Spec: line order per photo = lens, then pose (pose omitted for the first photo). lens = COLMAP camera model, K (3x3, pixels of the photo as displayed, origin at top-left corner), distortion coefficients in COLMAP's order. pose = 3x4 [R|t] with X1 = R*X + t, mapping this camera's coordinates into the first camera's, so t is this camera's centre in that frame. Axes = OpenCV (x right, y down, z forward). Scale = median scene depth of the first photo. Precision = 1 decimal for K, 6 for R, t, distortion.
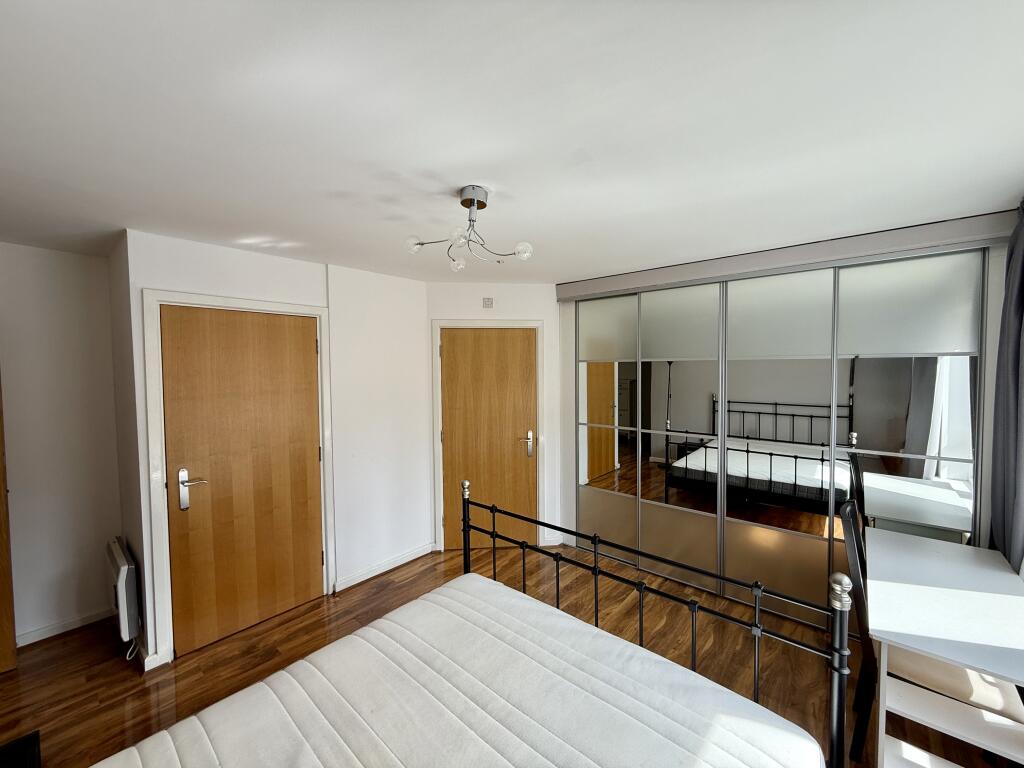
lens RADIAL K [[410.3, 0, 512.0], [0, 410.3, 384.0], [0, 0, 1]] dist [-0.000945, -0.000219]
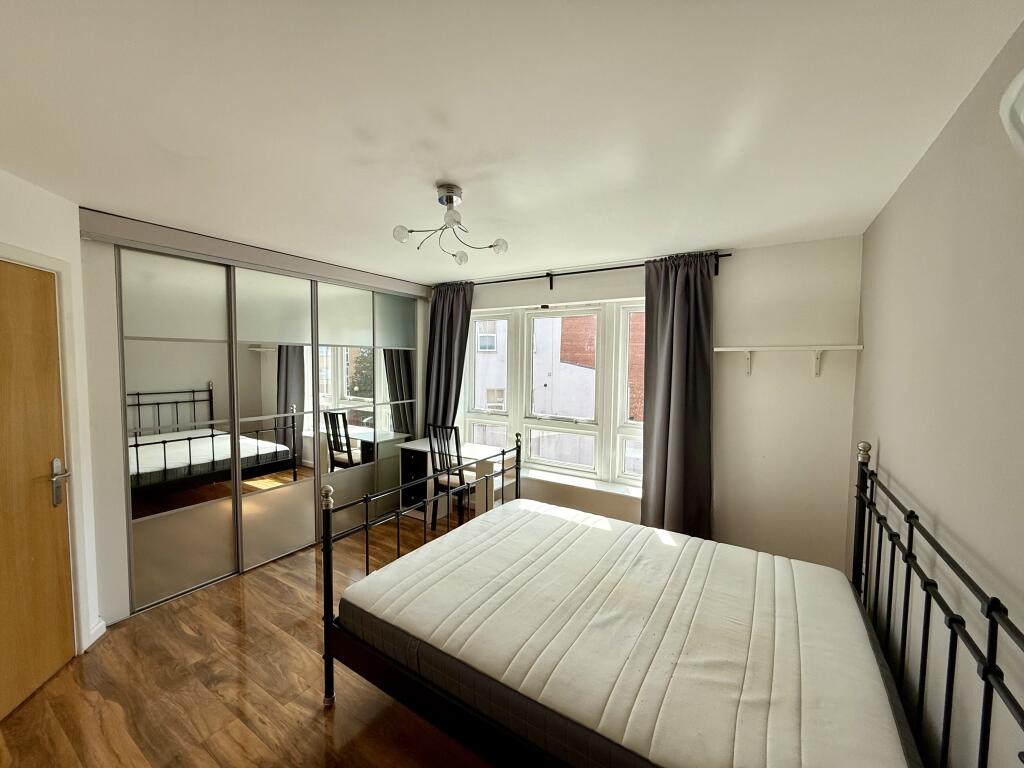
lens RADIAL K [[410.3, 0, 512.0], [0, 410.3, 384.0], [0, 0, 1]] dist [-0.000945, -0.000219]
pose [[-0.155082, -0.052725, 0.986494, -0.597362], [0.033302, 0.997728, 0.058561, 0.001793], [-0.987340, 0.041934, -0.152974, 0.486792]]
